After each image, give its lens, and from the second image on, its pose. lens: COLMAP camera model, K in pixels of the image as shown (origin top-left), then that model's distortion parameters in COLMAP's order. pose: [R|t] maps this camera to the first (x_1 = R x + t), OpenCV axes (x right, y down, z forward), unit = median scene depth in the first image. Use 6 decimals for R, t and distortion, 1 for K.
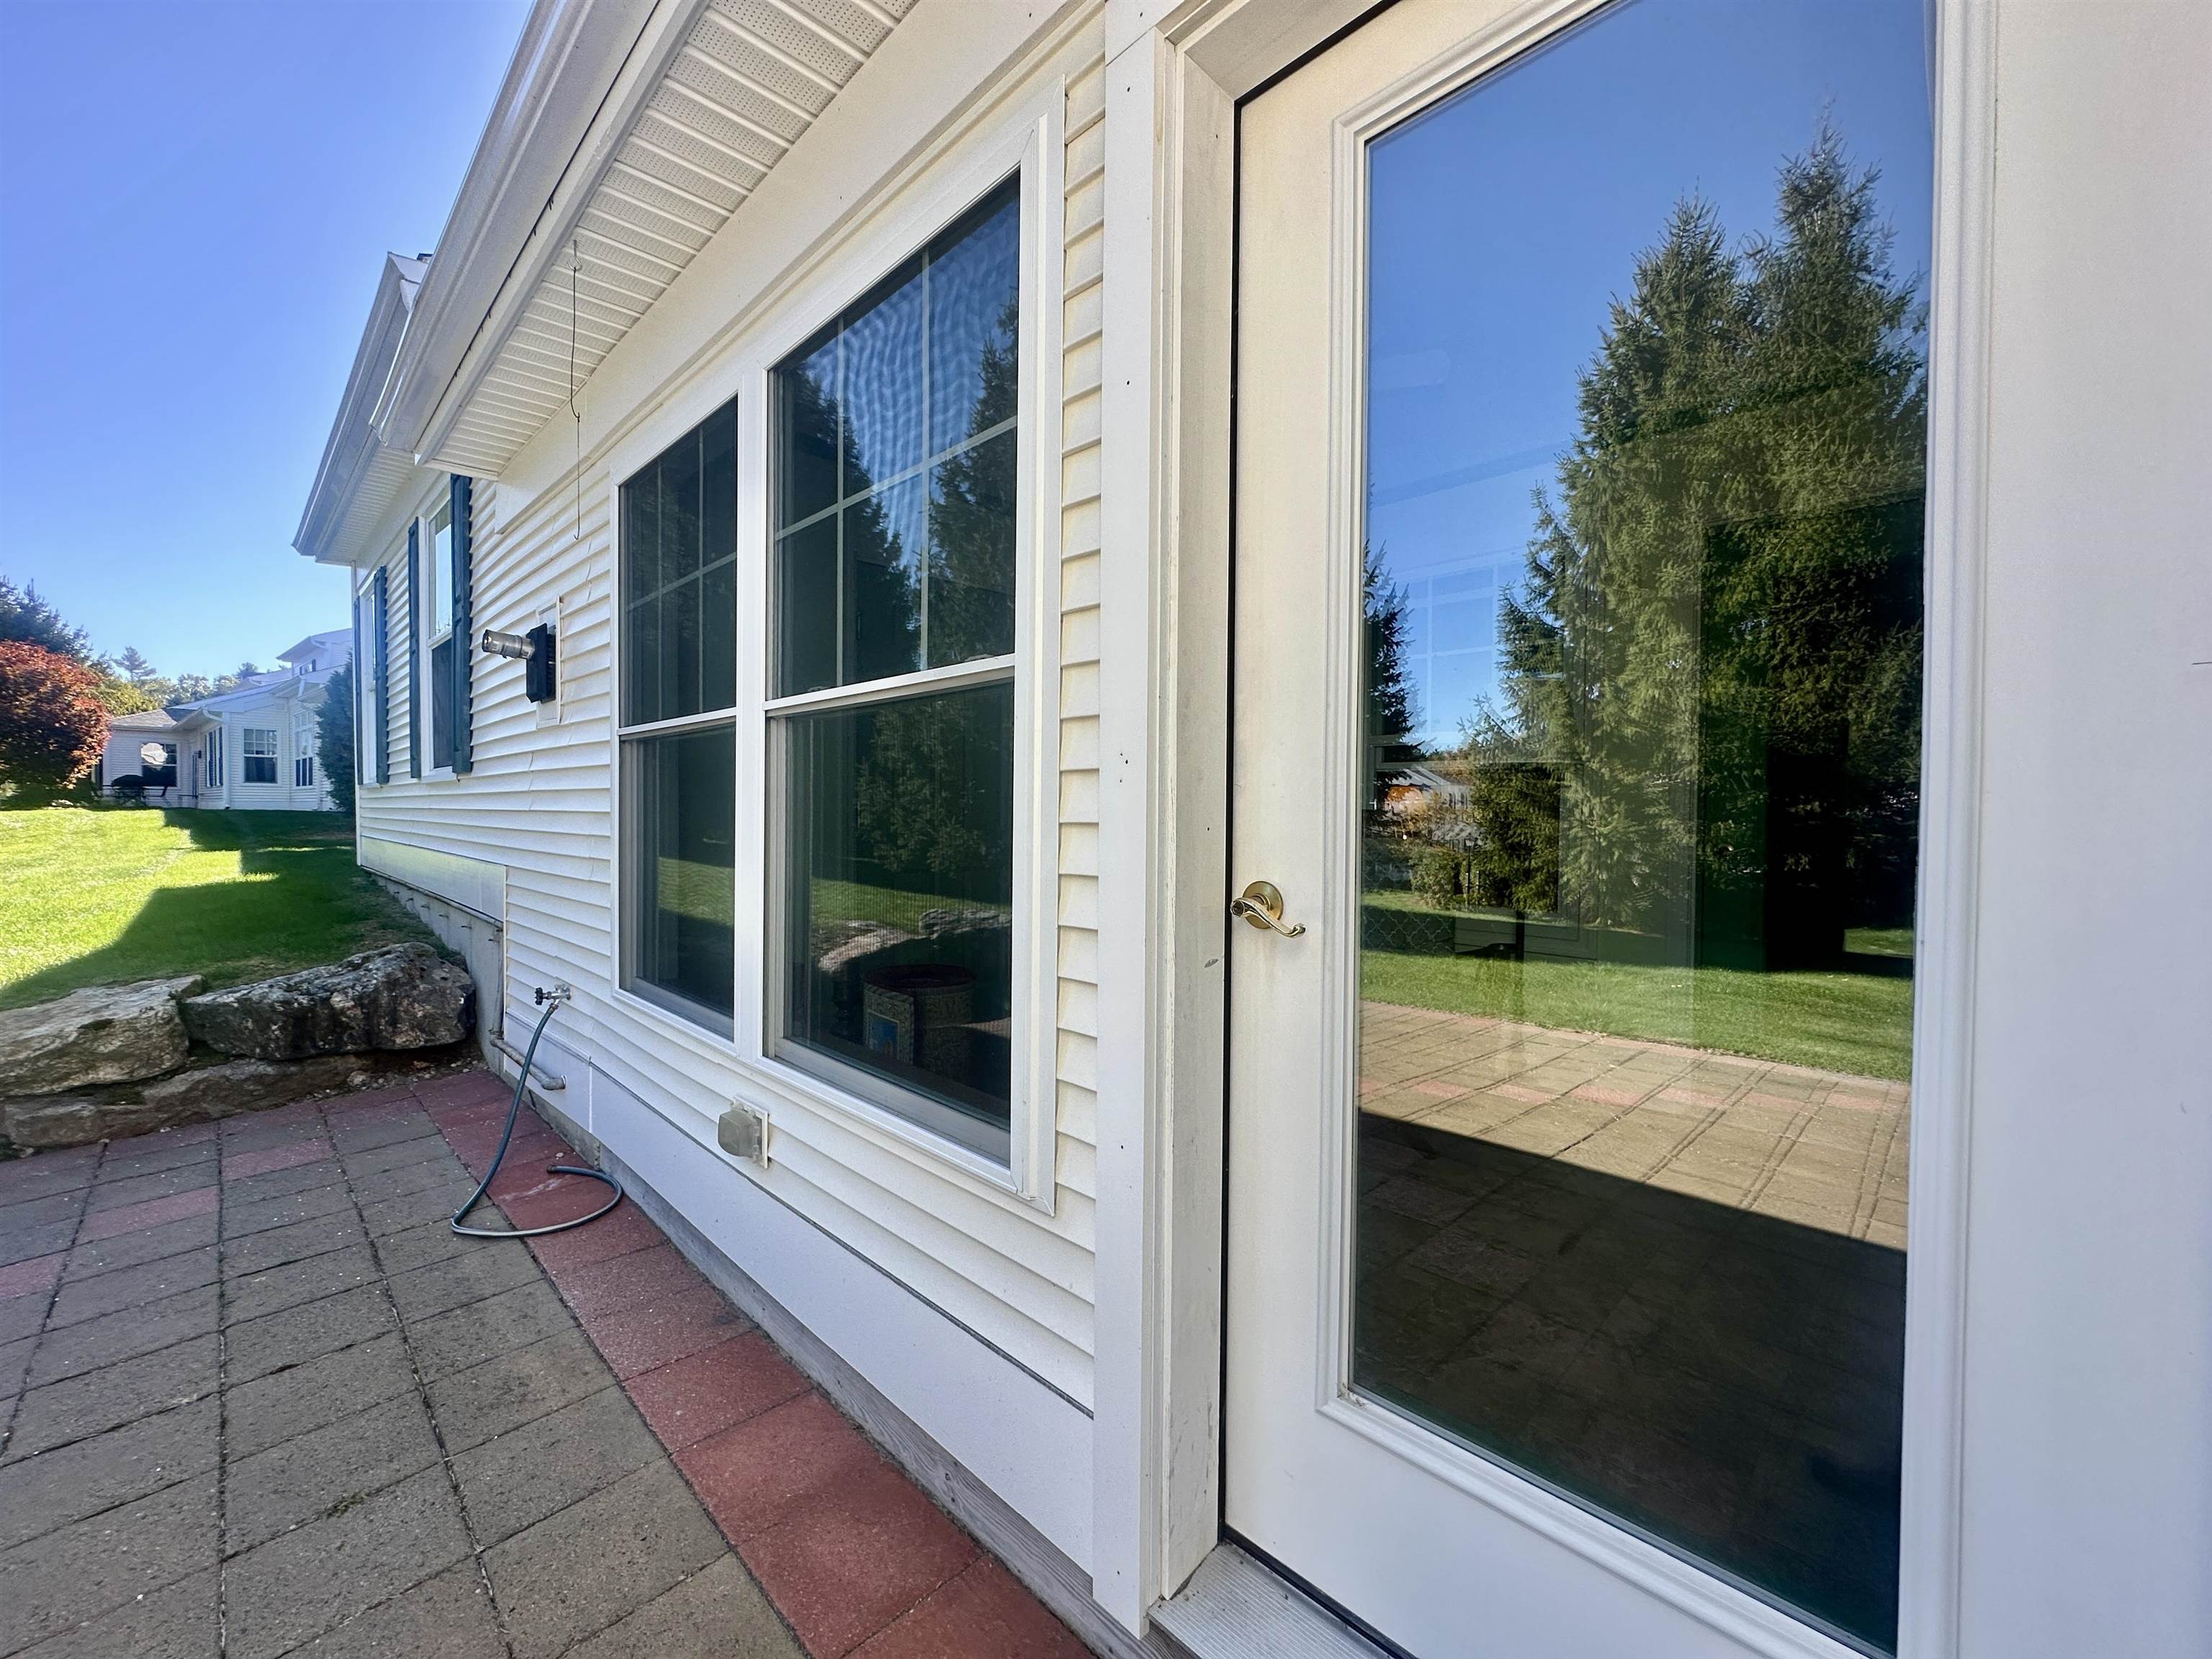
lens RADIAL K [[886.1, 0, 1104.0], [0, 886.1, 825.2], [0, 0, 1]] dist [-0.004542, 0.001289]
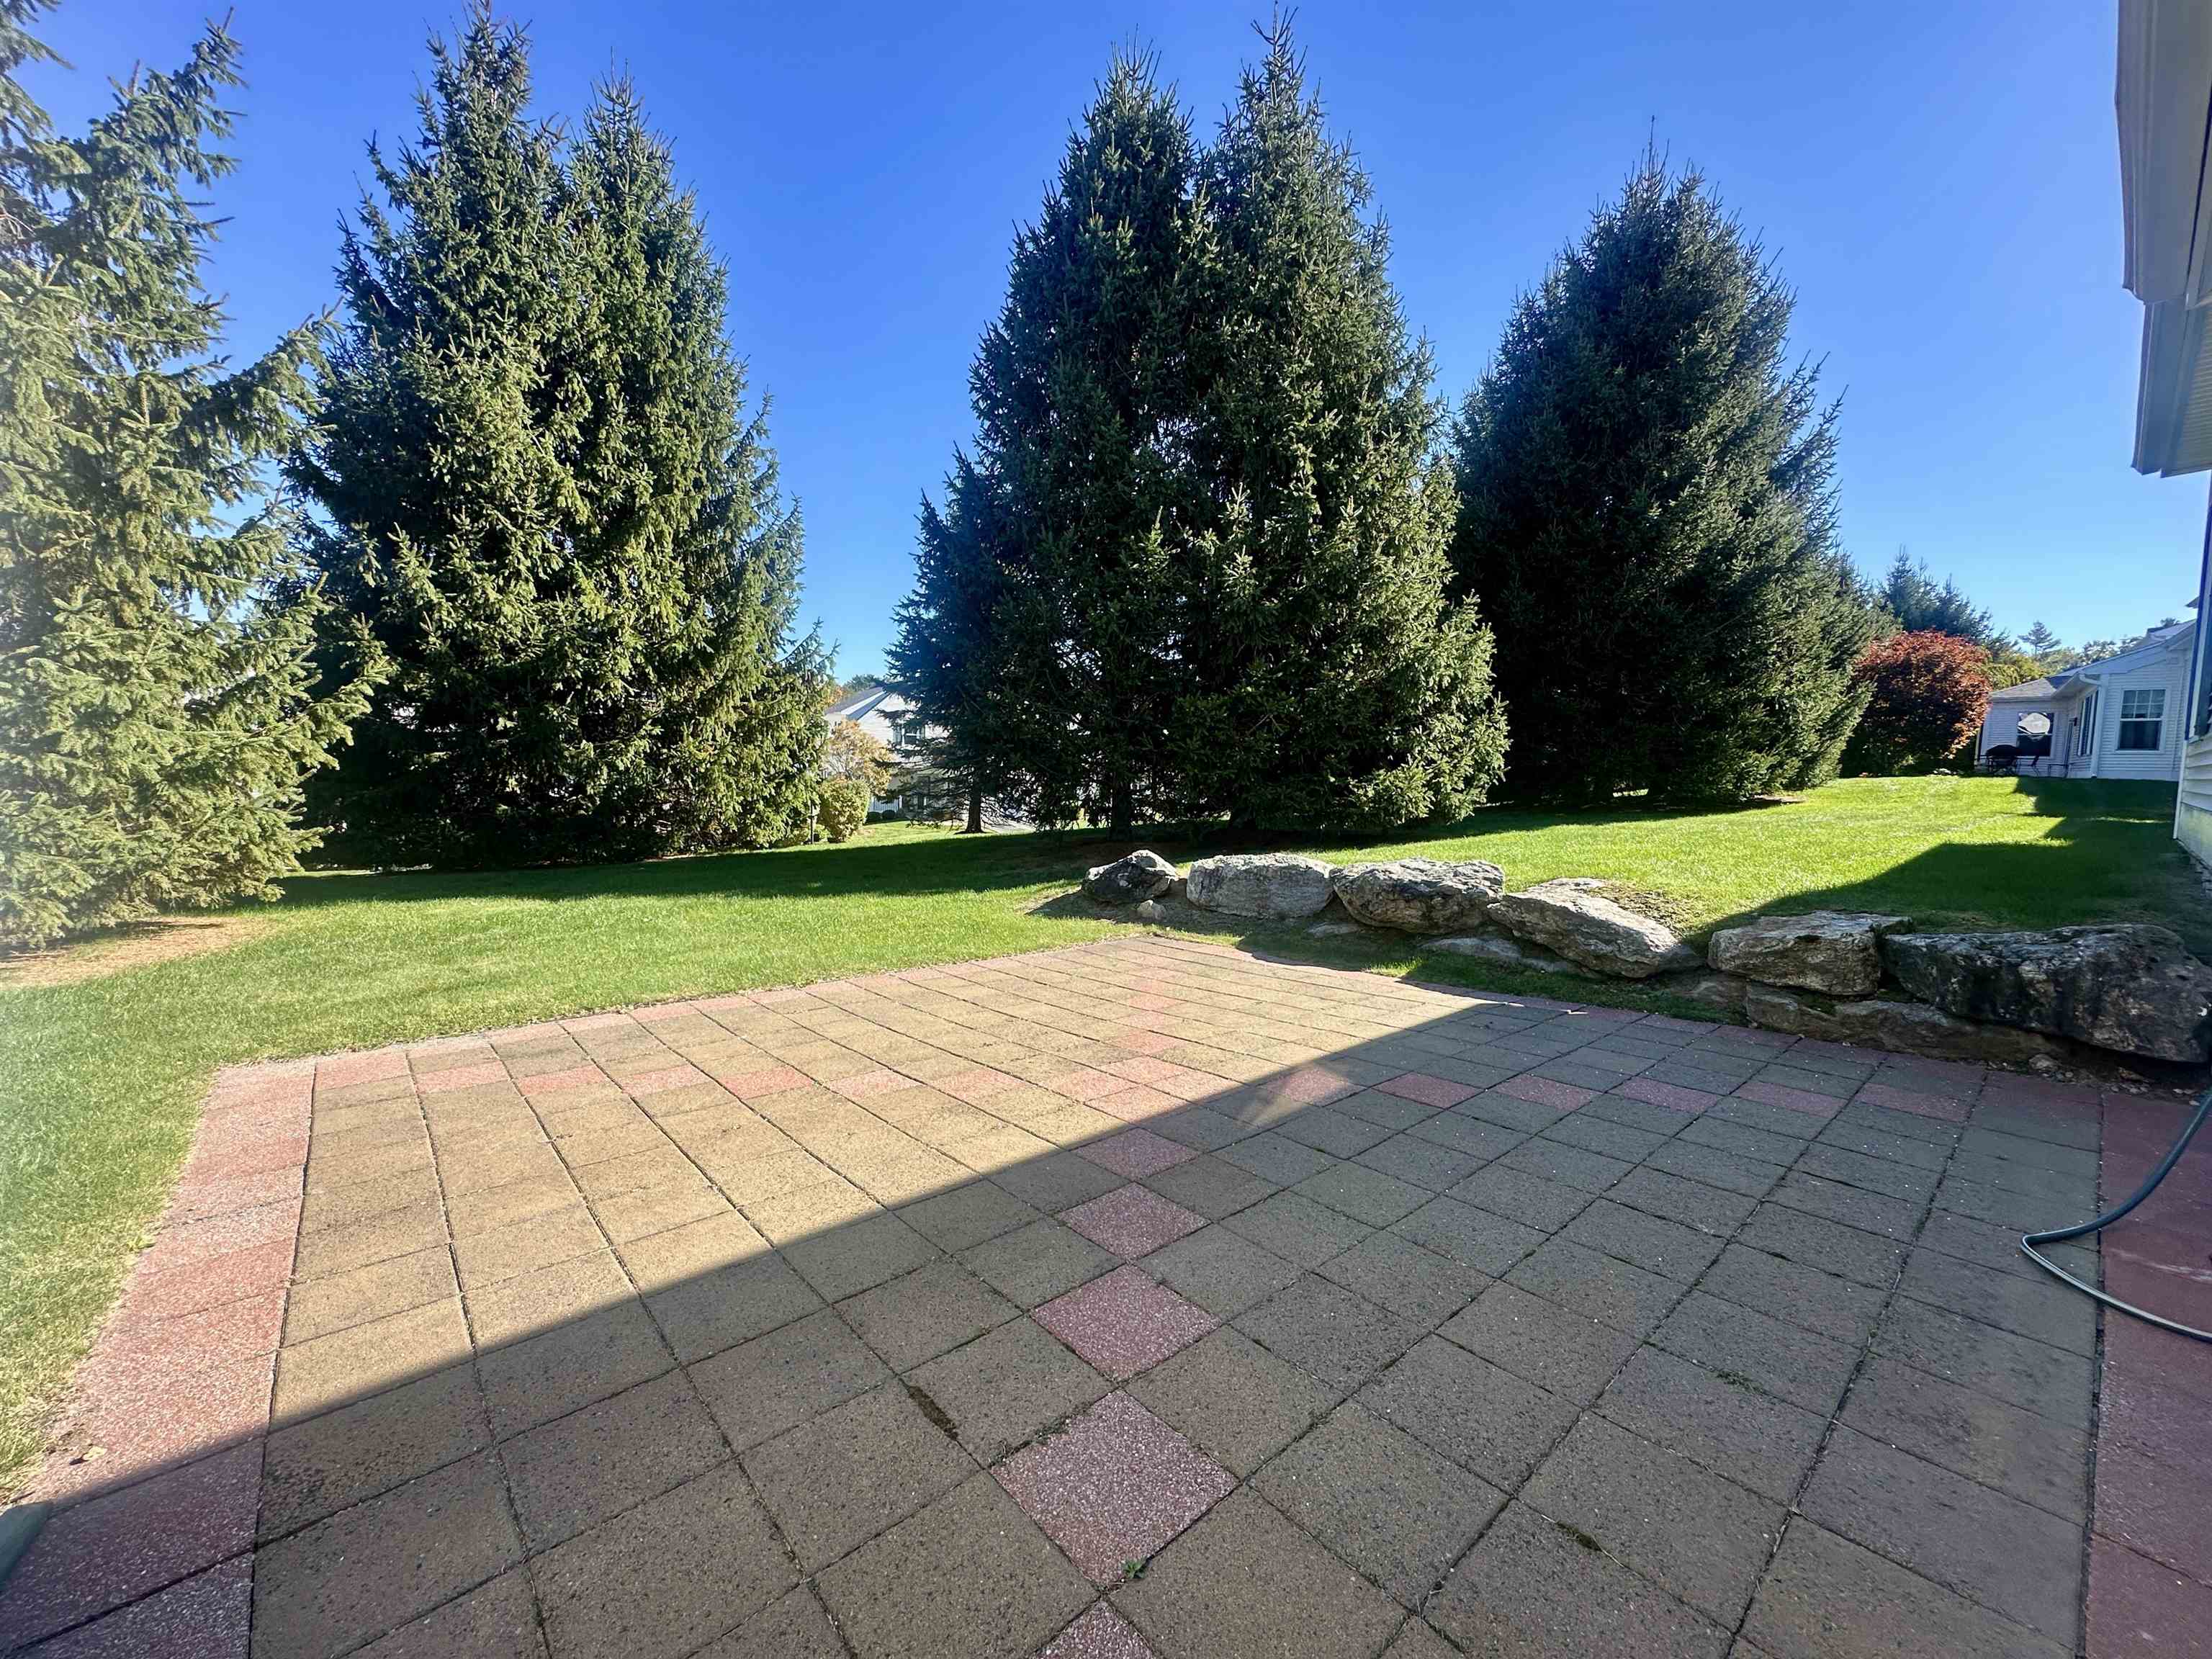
lens RADIAL K [[886.1, 0, 1104.2], [0, 886.1, 828.8], [0, 0, 1]] dist [-0.004542, 0.001289]
pose [[-0.070432, 0.073013, -0.994841, 0.092470], [-0.038752, 0.996365, 0.075868, 0.025579], [0.996764, 0.043895, -0.067347, 0.127769]]
